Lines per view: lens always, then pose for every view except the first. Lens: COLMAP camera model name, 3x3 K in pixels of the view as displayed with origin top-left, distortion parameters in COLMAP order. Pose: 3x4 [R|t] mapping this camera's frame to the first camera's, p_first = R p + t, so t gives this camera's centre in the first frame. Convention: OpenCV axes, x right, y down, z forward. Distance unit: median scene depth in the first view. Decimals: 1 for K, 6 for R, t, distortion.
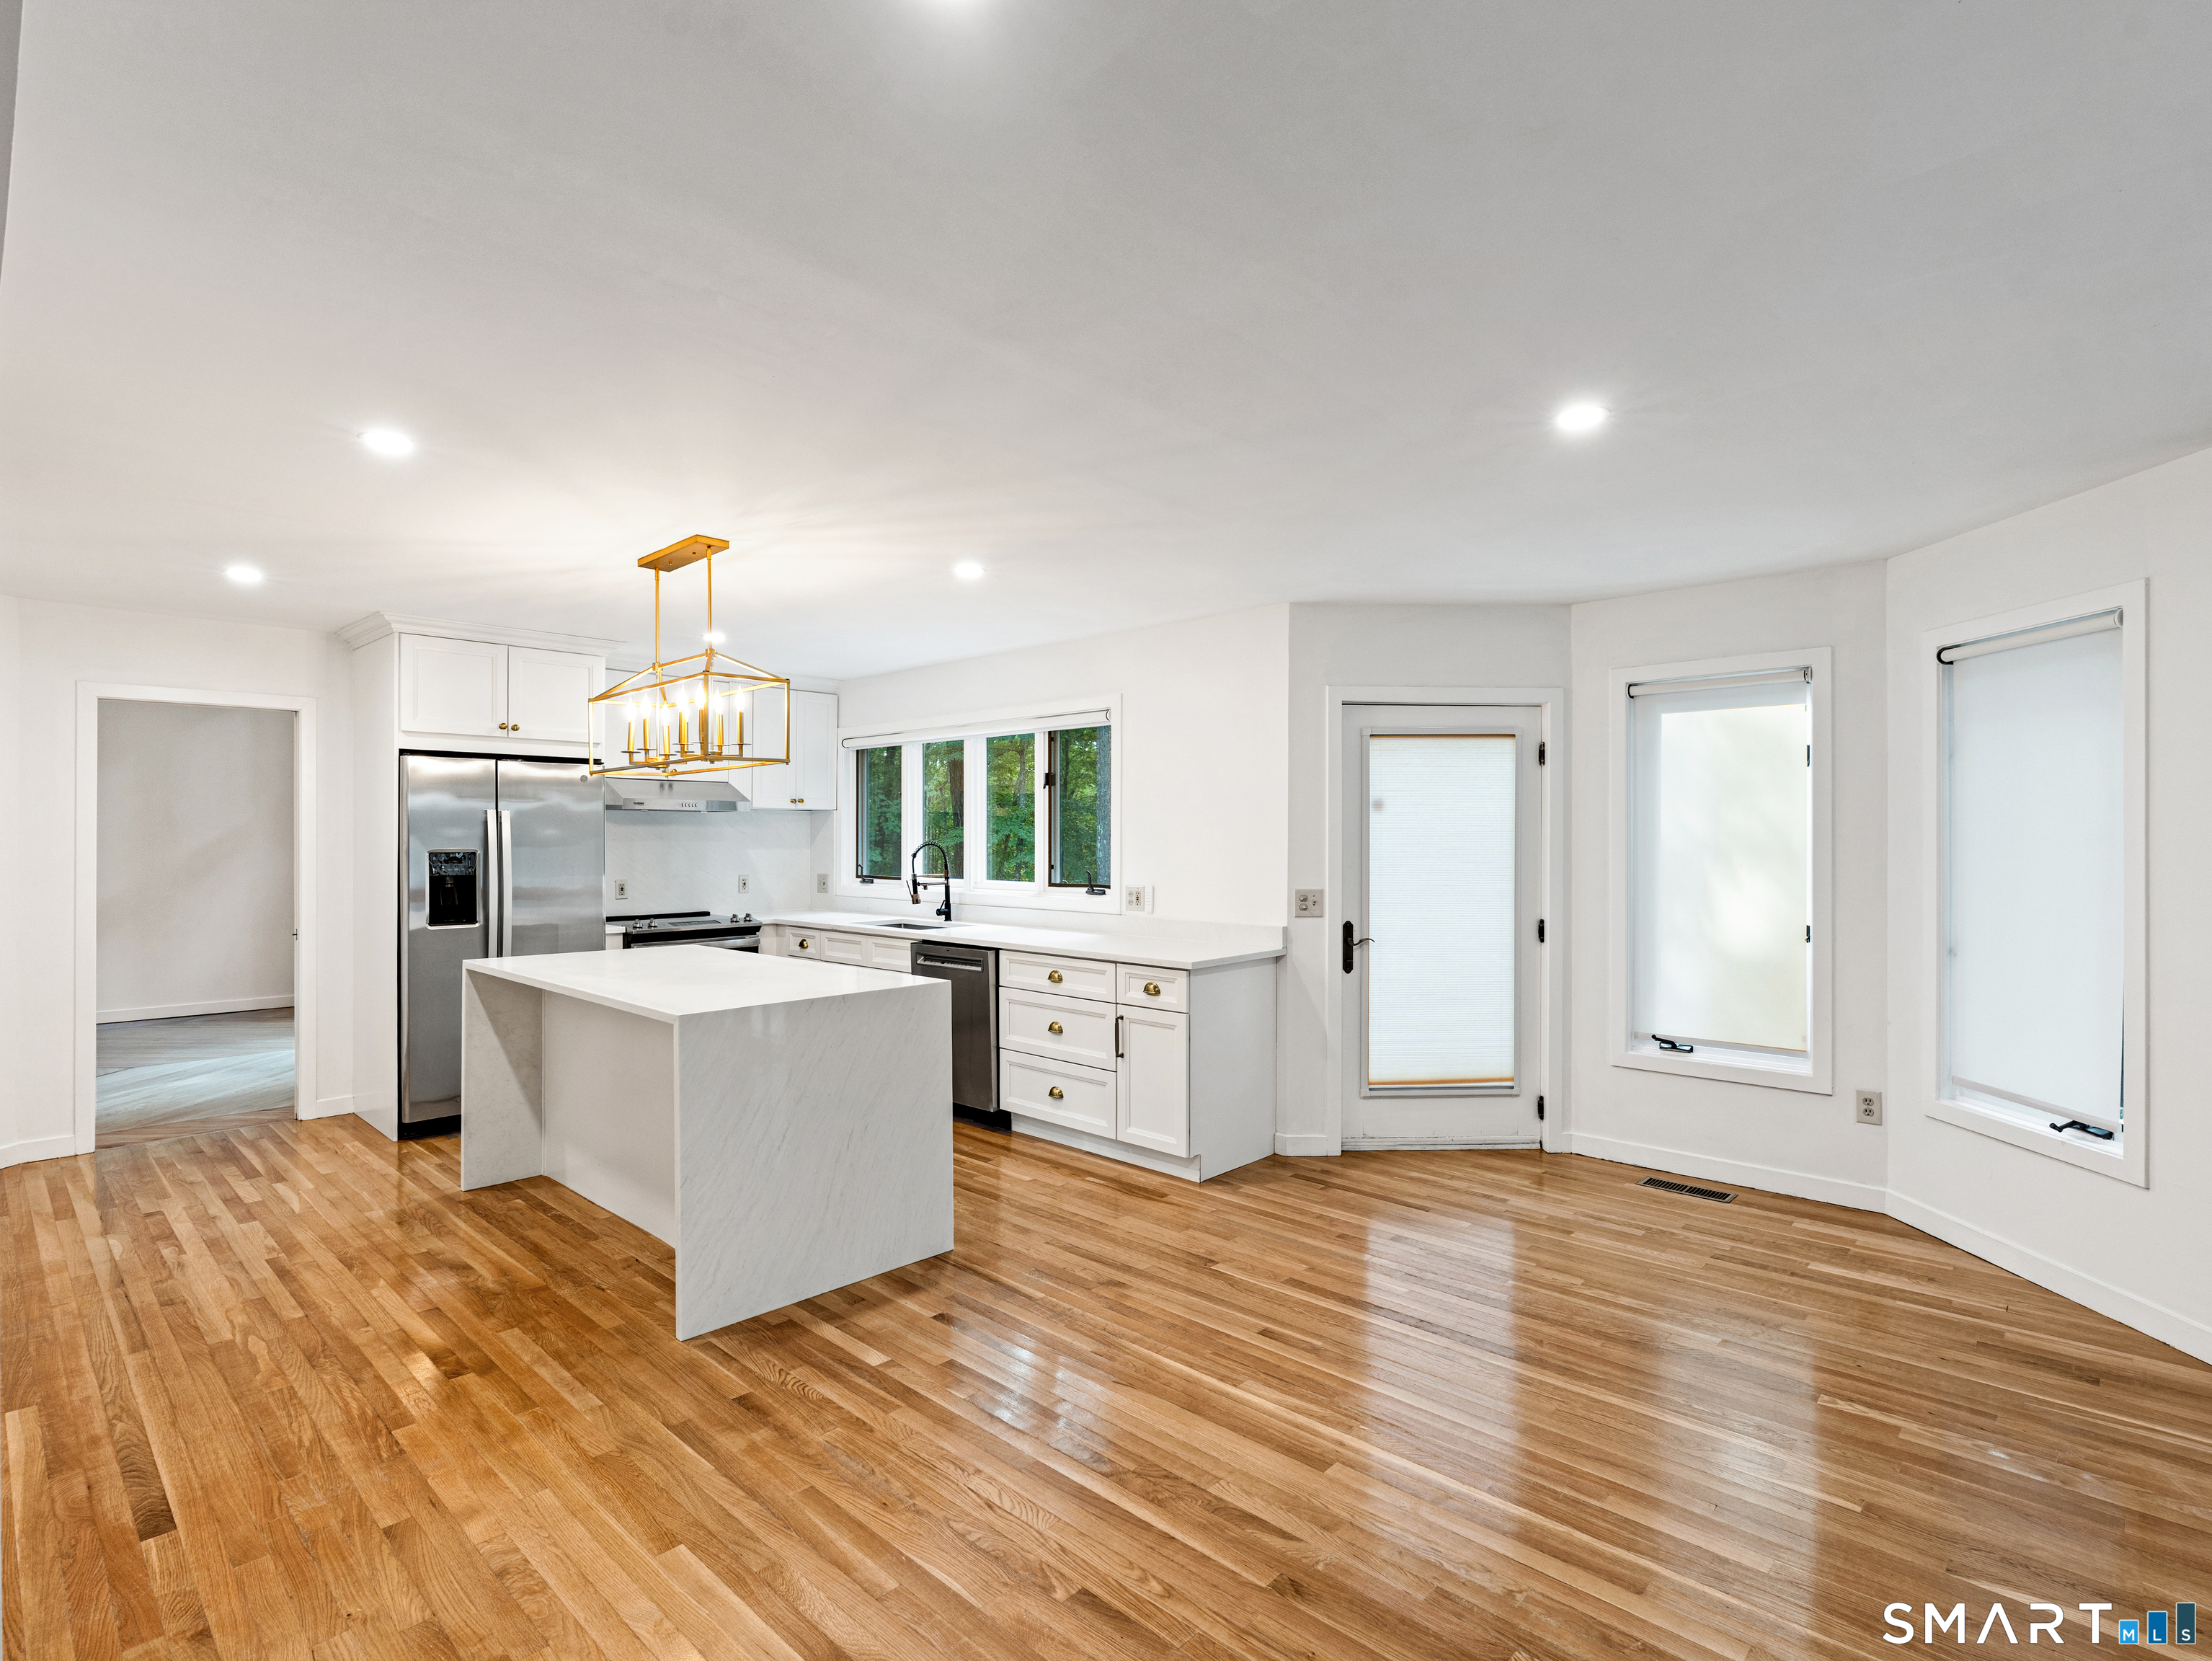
lens RADIAL K [[1098.8, 0, 1106.0], [0, 1098.8, 830.5], [0, 0, 1]] dist [-0.003671, 0.000169]
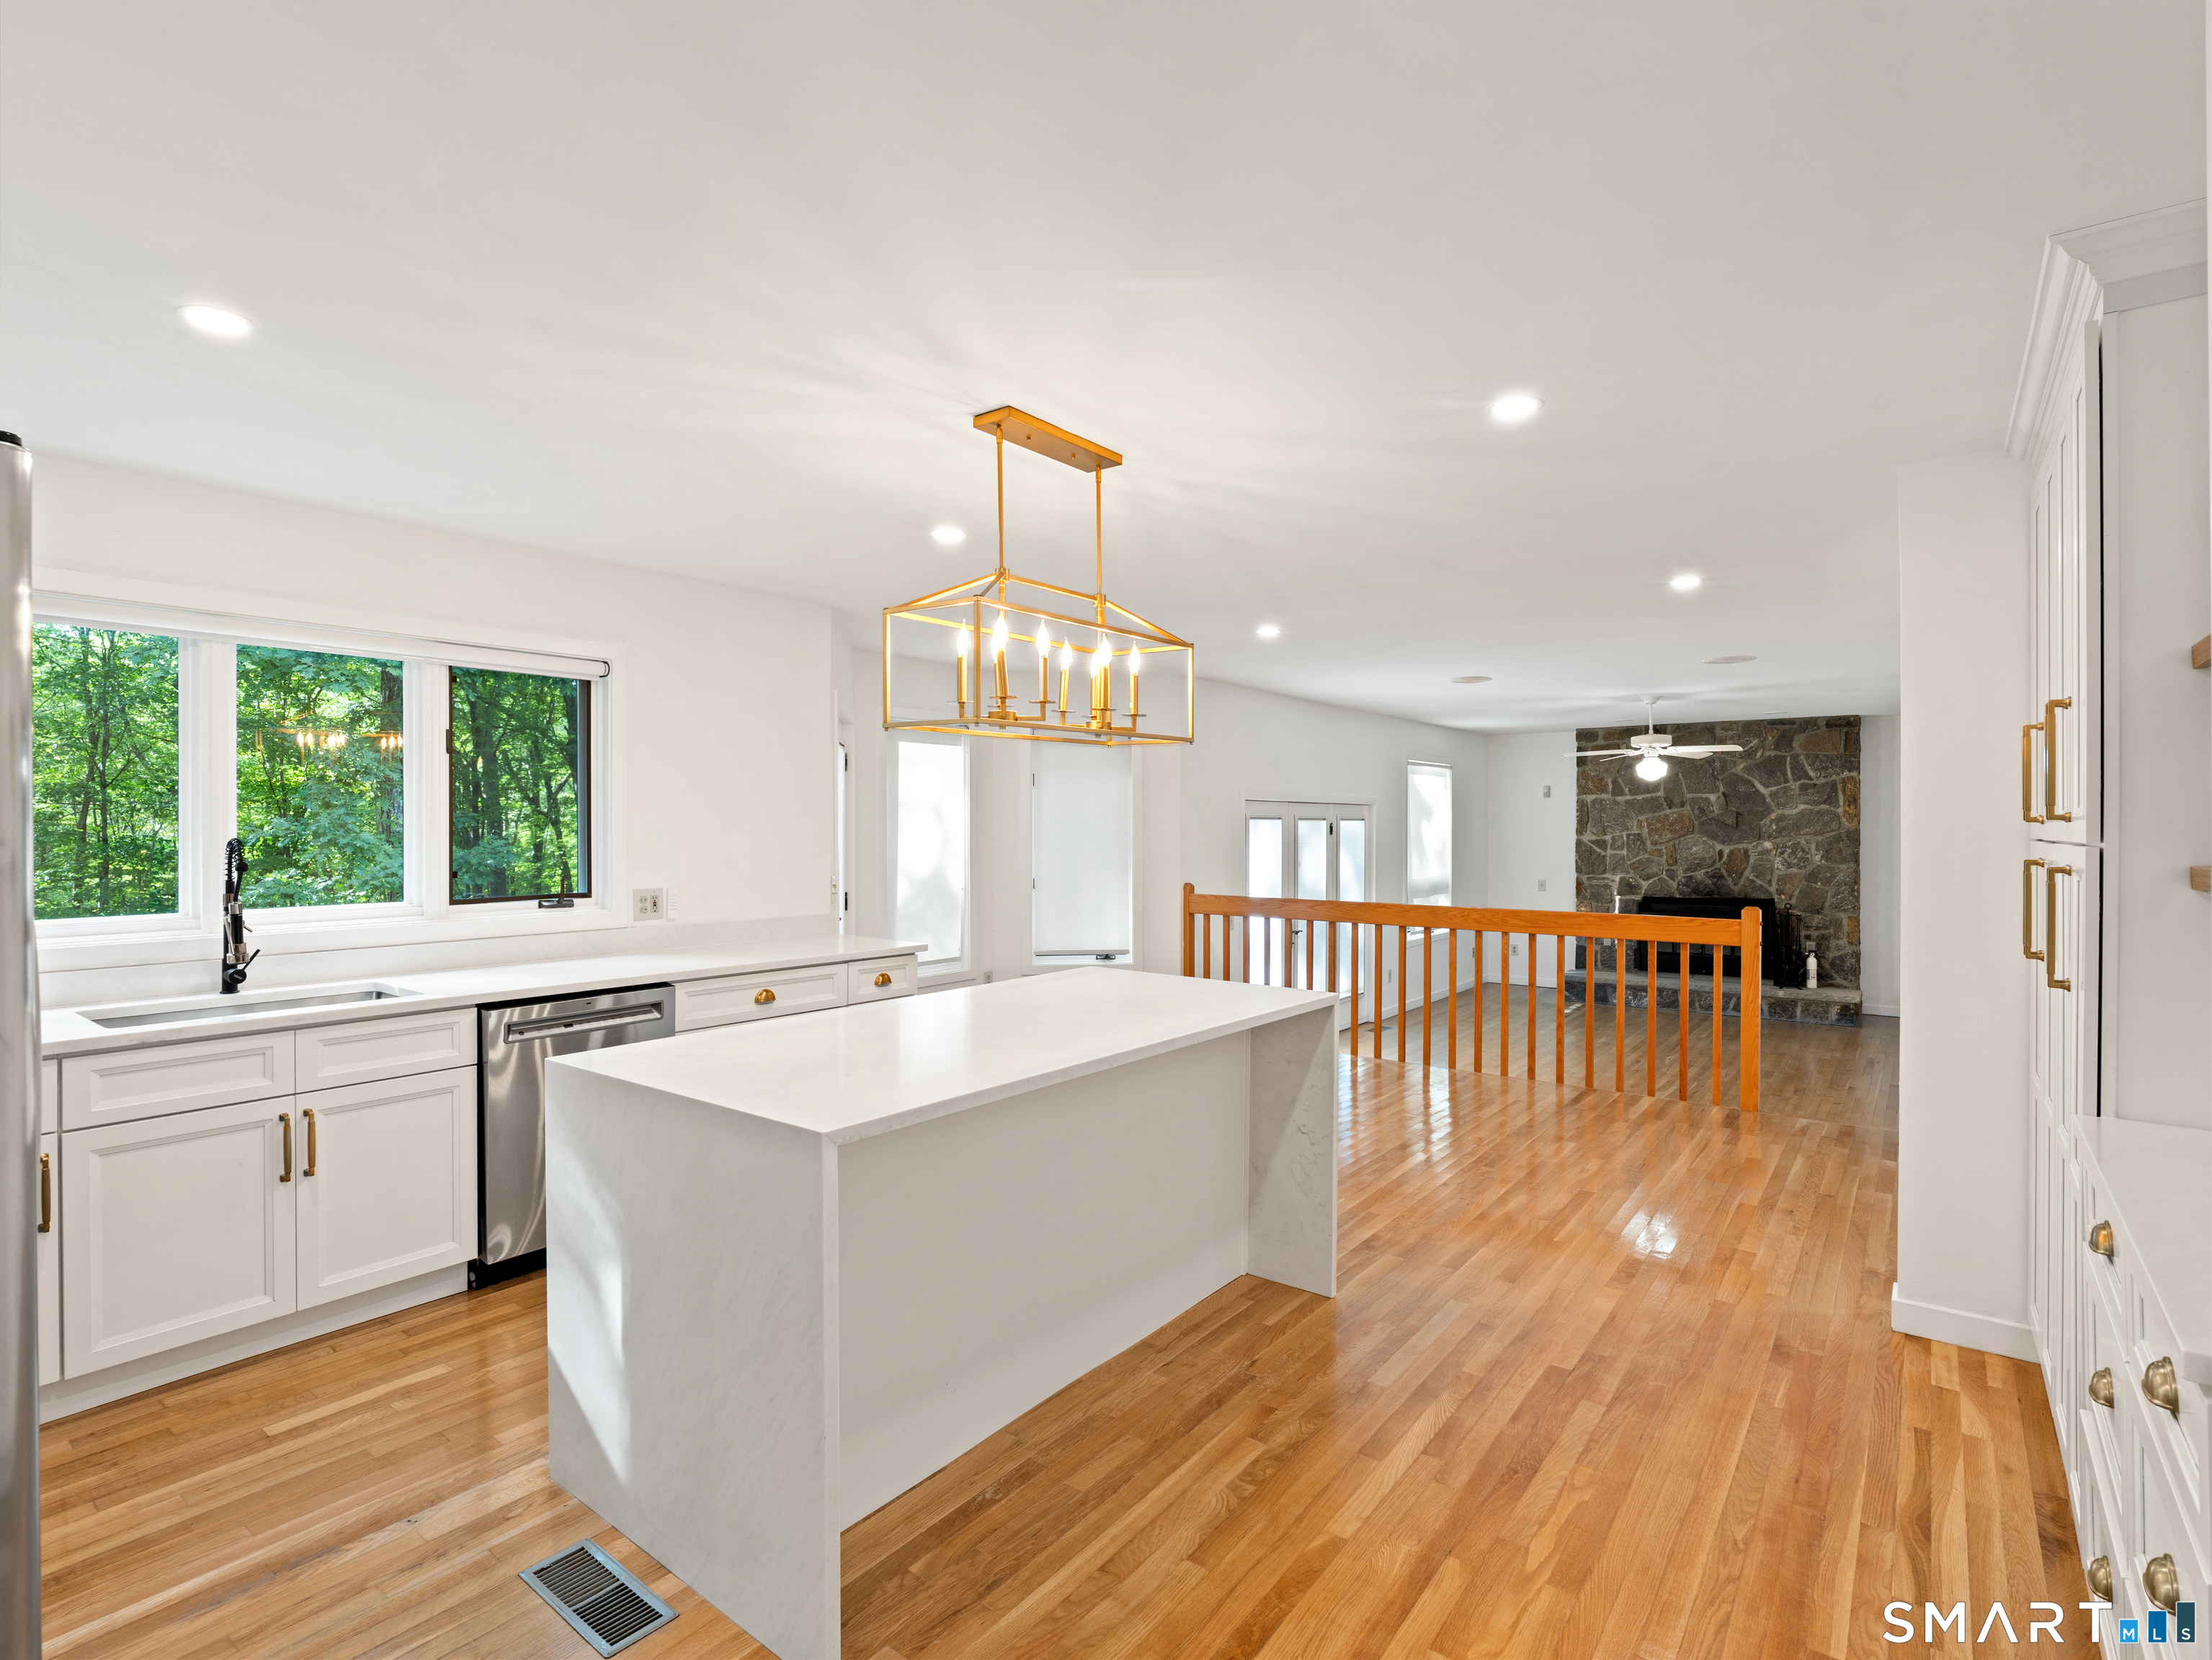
lens RADIAL K [[1079.1, 0, 1106.0], [0, 1079.1, 830.0], [0, 0, 1]] dist [-0.003511, -0.000711]
pose [[-0.101696, -0.005459, 0.994801, -1.159446], [-0.005166, 0.999974, 0.004959, 0.002478], [-0.994802, -0.004635, -0.101722, 1.091216]]
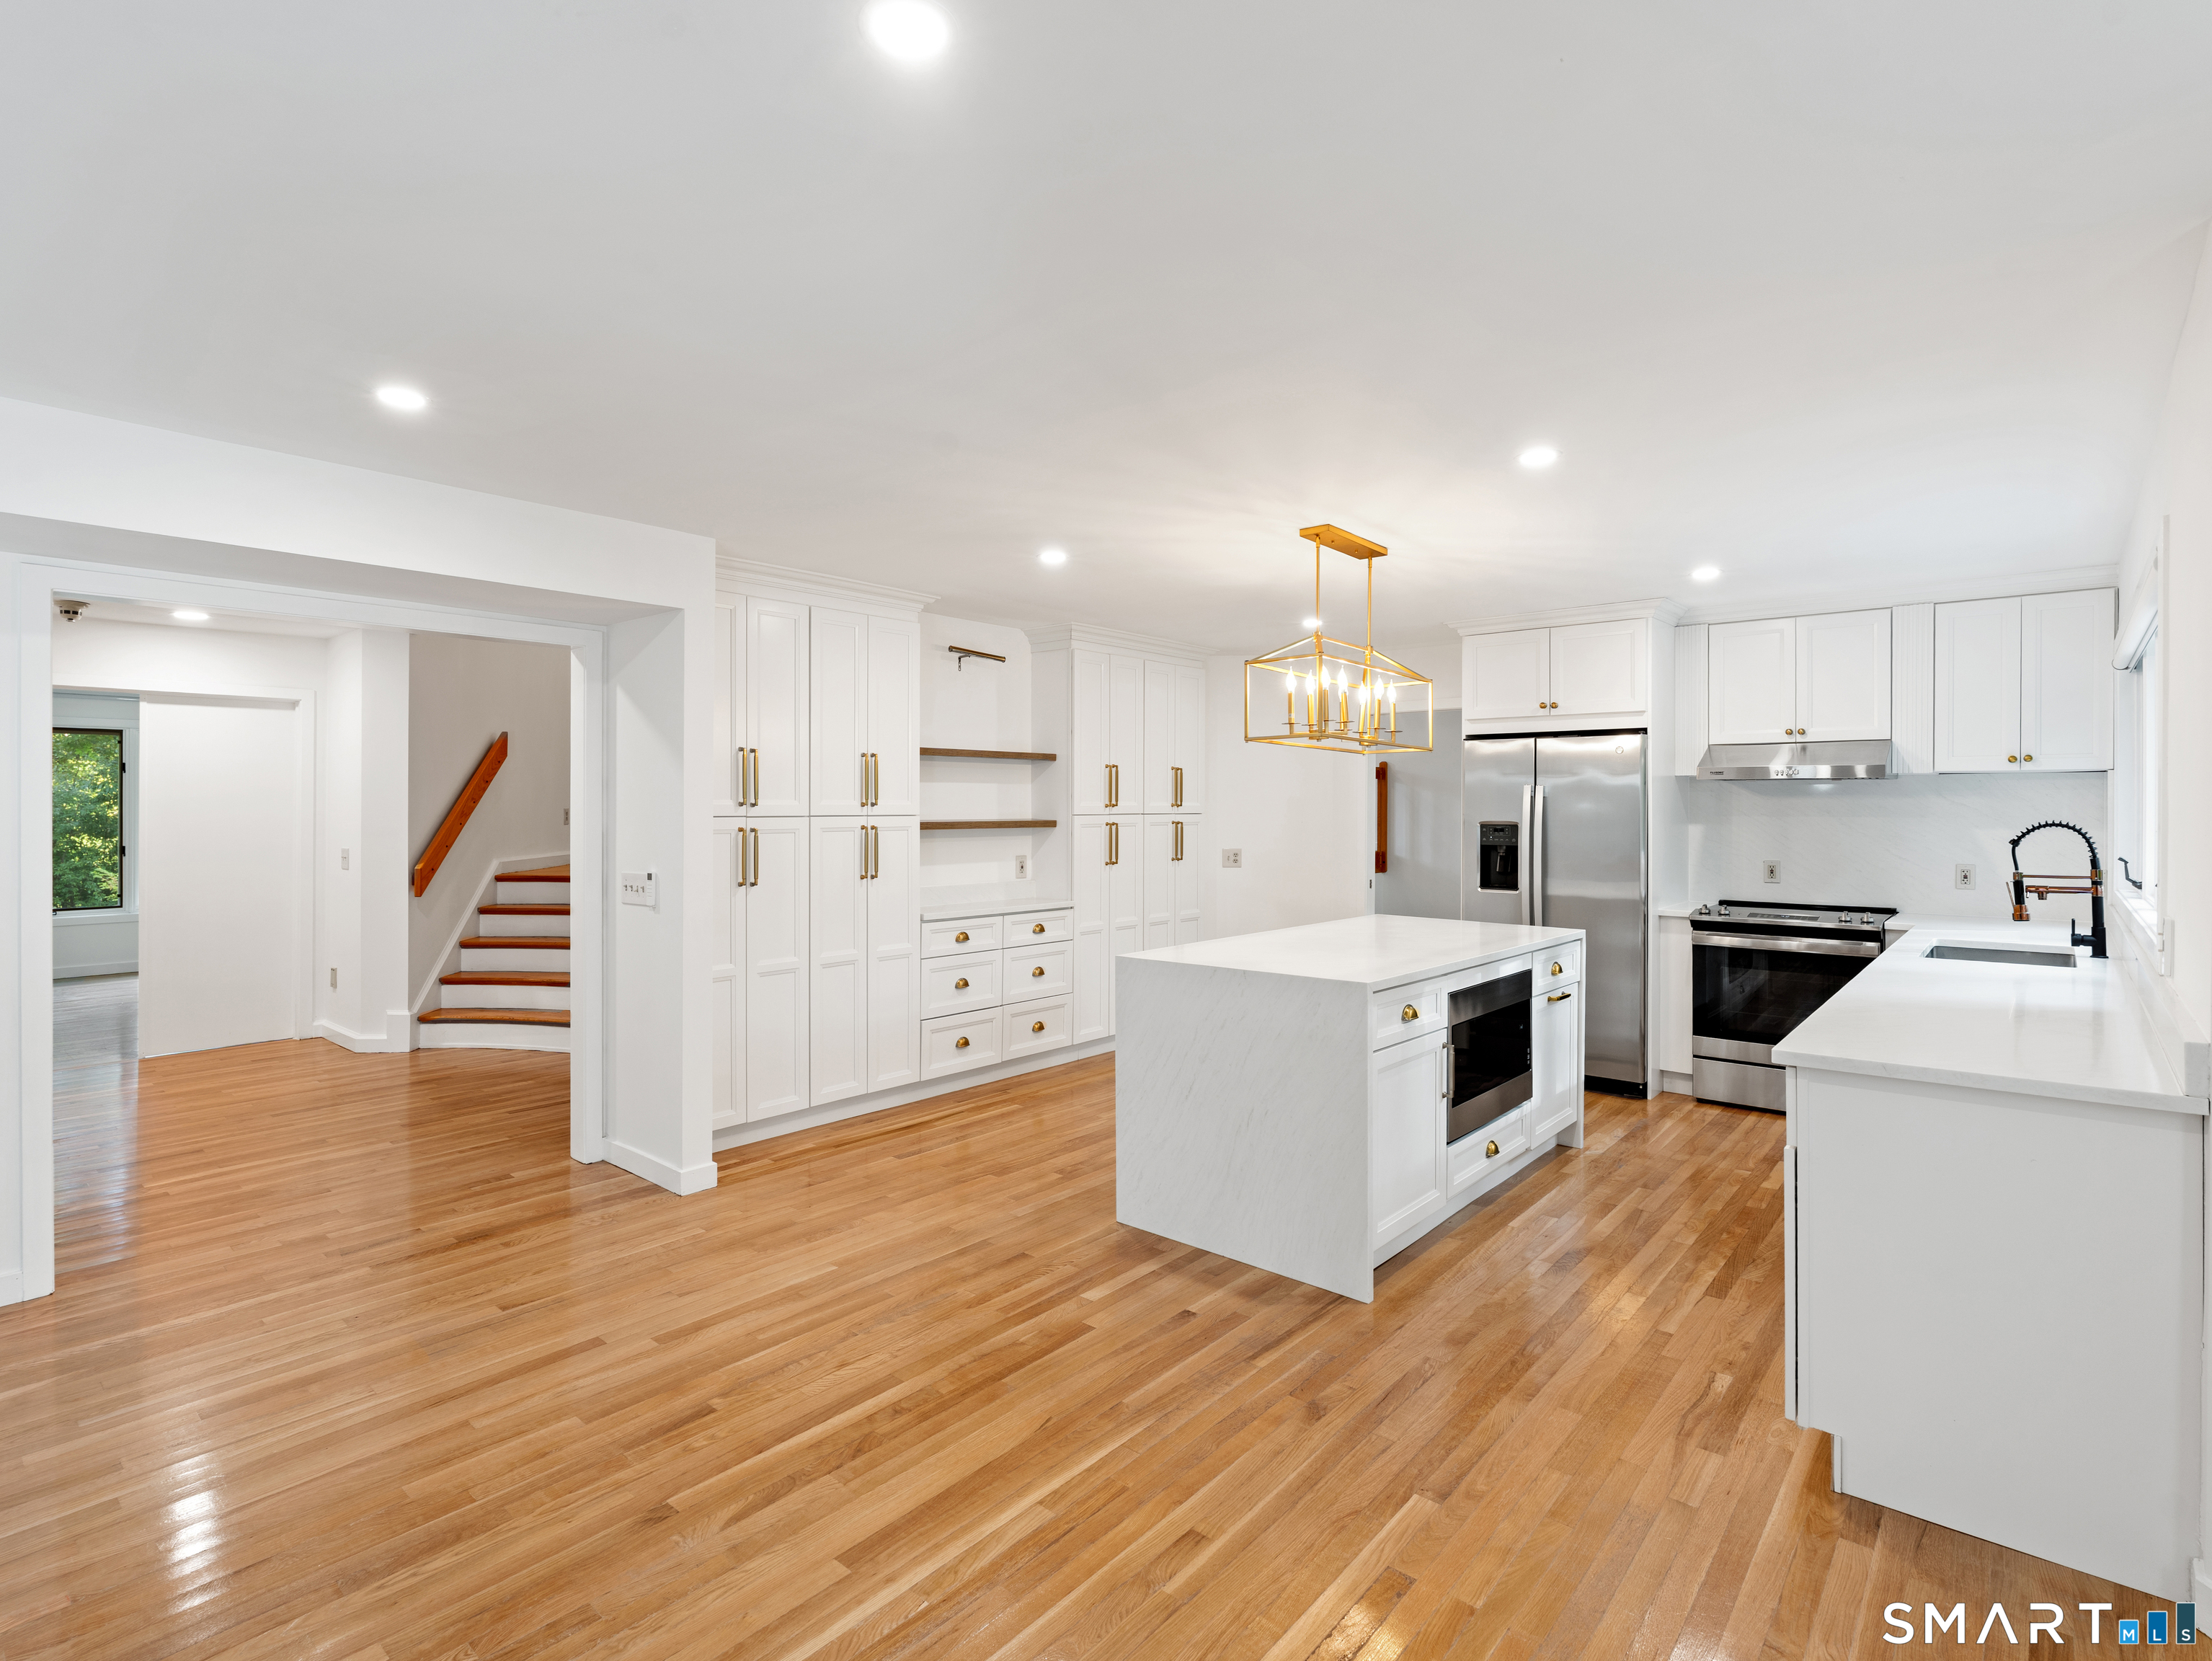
lens RADIAL K [[1098.8, 0, 1106.0], [0, 1098.8, 830.5], [0, 0, 1]] dist [-0.003671, 0.000169]
pose [[0.045721, 0.017432, -0.998802, 0.679506], [0.004004, 0.999837, 0.017633, 0.005498], [0.998946, -0.004805, 0.045644, 0.763642]]
